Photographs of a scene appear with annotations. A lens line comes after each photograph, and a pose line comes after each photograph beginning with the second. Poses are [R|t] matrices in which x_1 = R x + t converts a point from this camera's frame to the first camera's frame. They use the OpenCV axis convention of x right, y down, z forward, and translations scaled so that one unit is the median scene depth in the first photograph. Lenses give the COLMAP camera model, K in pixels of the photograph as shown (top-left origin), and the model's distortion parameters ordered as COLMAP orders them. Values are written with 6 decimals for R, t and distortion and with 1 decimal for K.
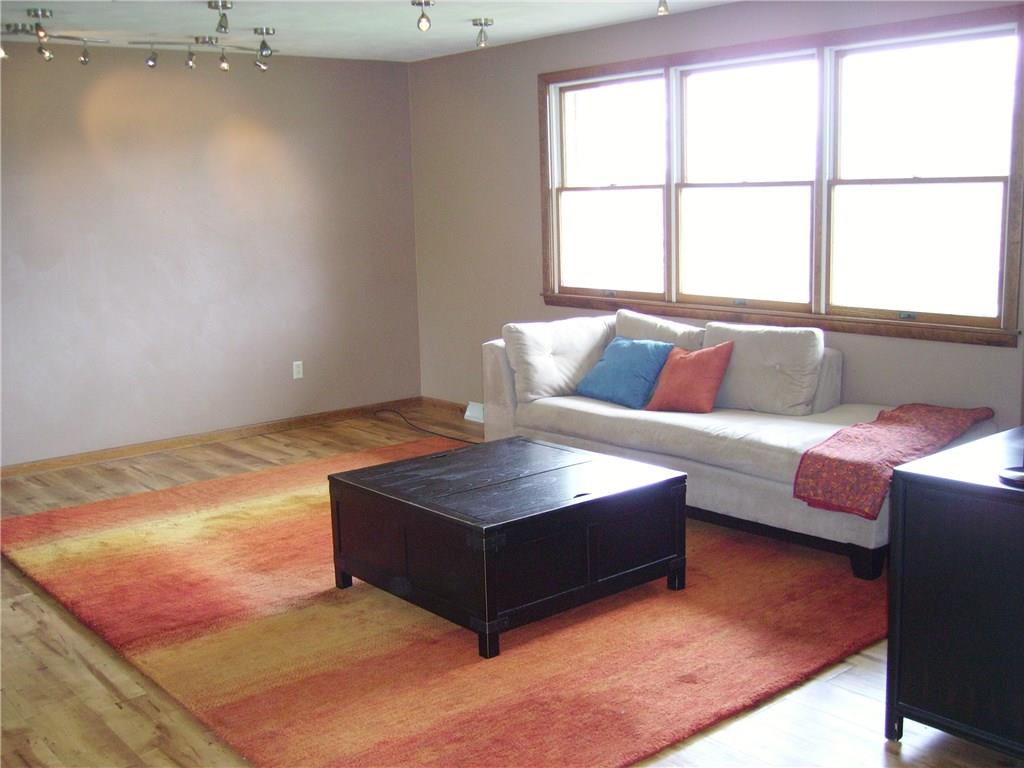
lens RADIAL K [[1109.6, 0, 512.0], [0, 1109.6, 384.0], [0, 0, 1]] dist [-0.017779, -0.015075]
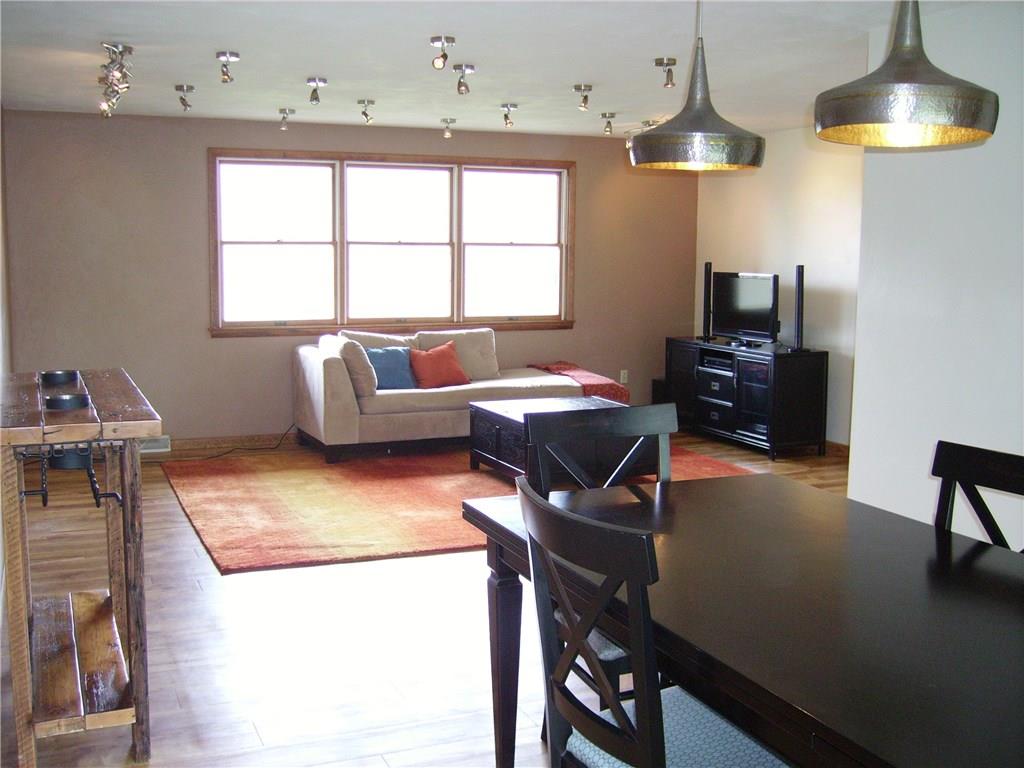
lens RADIAL K [[1109.6, 0, 512.0], [0, 1109.6, 384.0], [0, 0, 1]] dist [-0.017779, -0.015075]
pose [[0.277562, -0.087650, 0.956701, -1.207569], [0.150238, 0.987537, 0.046887, -0.035479], [-0.948888, 0.130718, 0.287272, 0.422517]]
